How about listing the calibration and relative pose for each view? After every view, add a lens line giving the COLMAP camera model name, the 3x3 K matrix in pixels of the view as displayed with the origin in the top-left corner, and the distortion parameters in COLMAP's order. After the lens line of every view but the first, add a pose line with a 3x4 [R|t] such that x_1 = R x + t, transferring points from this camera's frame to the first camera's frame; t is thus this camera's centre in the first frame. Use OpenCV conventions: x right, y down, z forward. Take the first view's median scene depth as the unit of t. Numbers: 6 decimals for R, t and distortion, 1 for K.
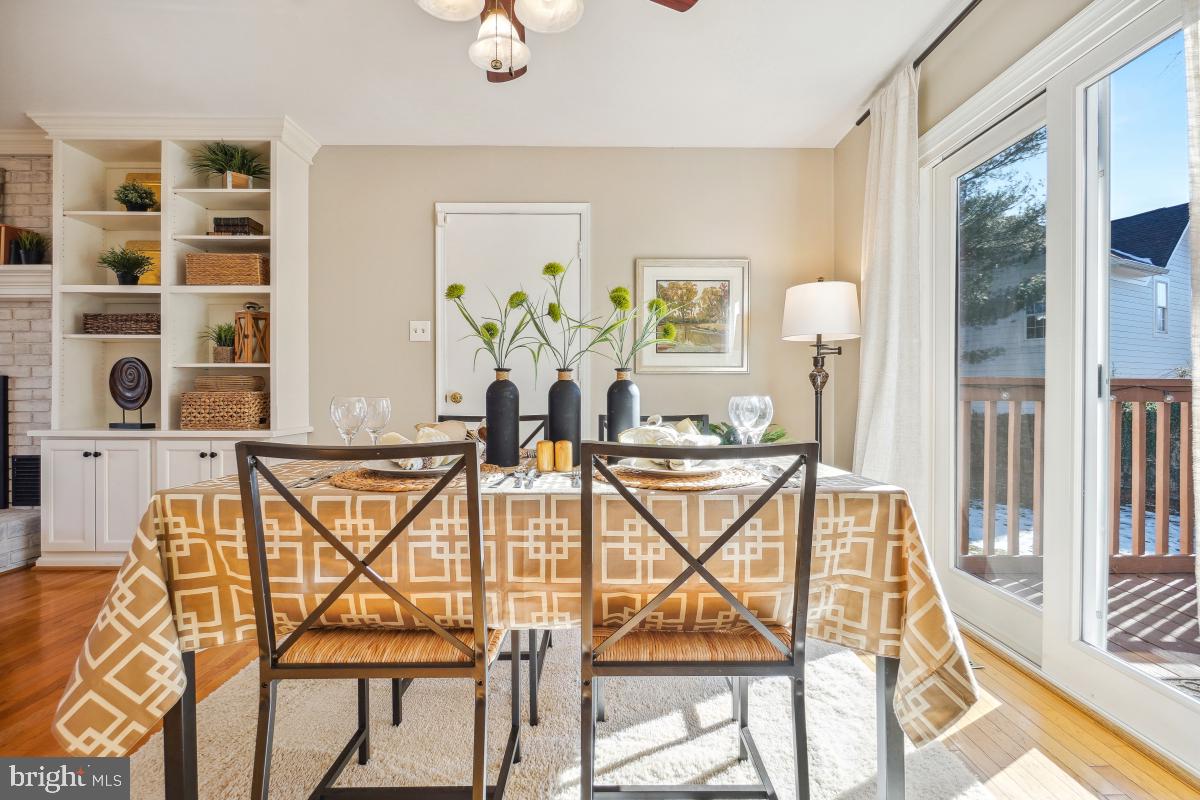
lens RADIAL K [[525.5, 0, 606.3], [0, 525.5, 397.4], [0, 0, 1]] dist [0.001135, 0.000027]
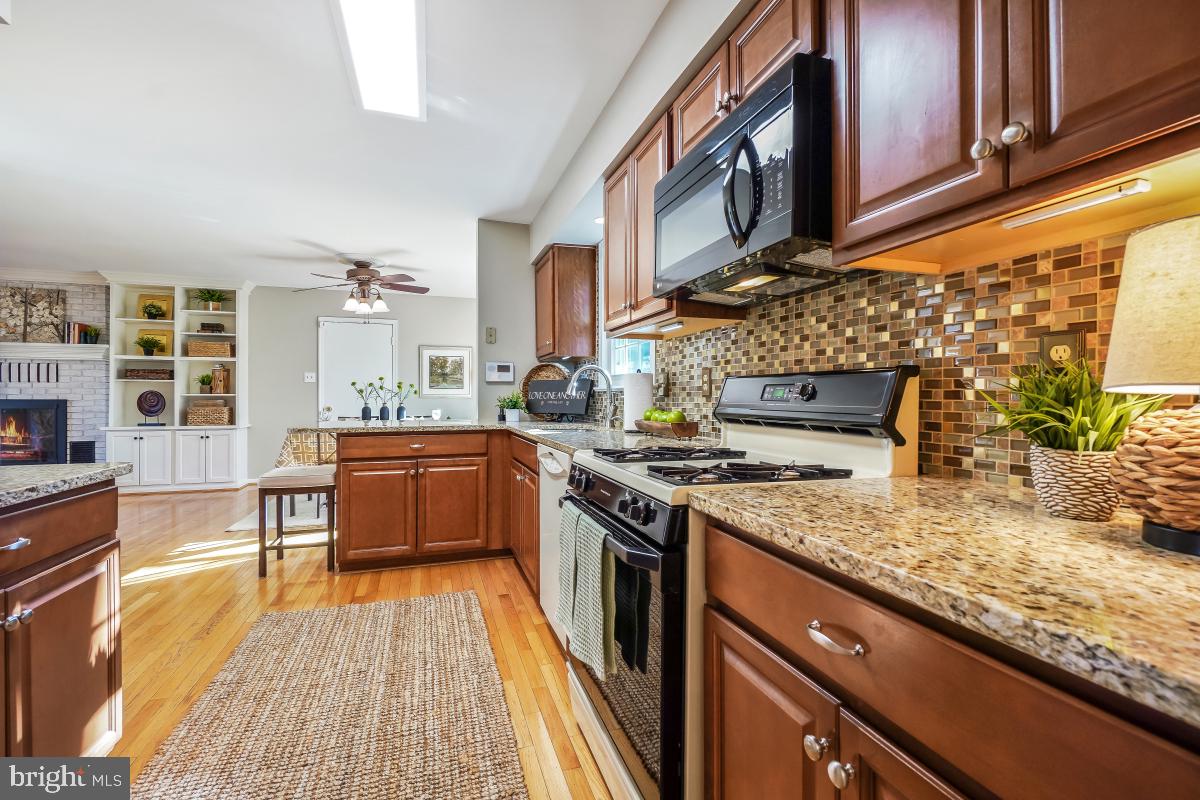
lens RADIAL K [[525.5, 0, 606.3], [0, 525.5, 397.4], [0, 0, 1]] dist [0.001135, 0.000027]
pose [[0.949757, 0.000490, 0.312989, 0.119715], [0.001965, 0.999970, -0.007527, -0.031606], [-0.312983, 0.007764, 0.949727, -1.466766]]
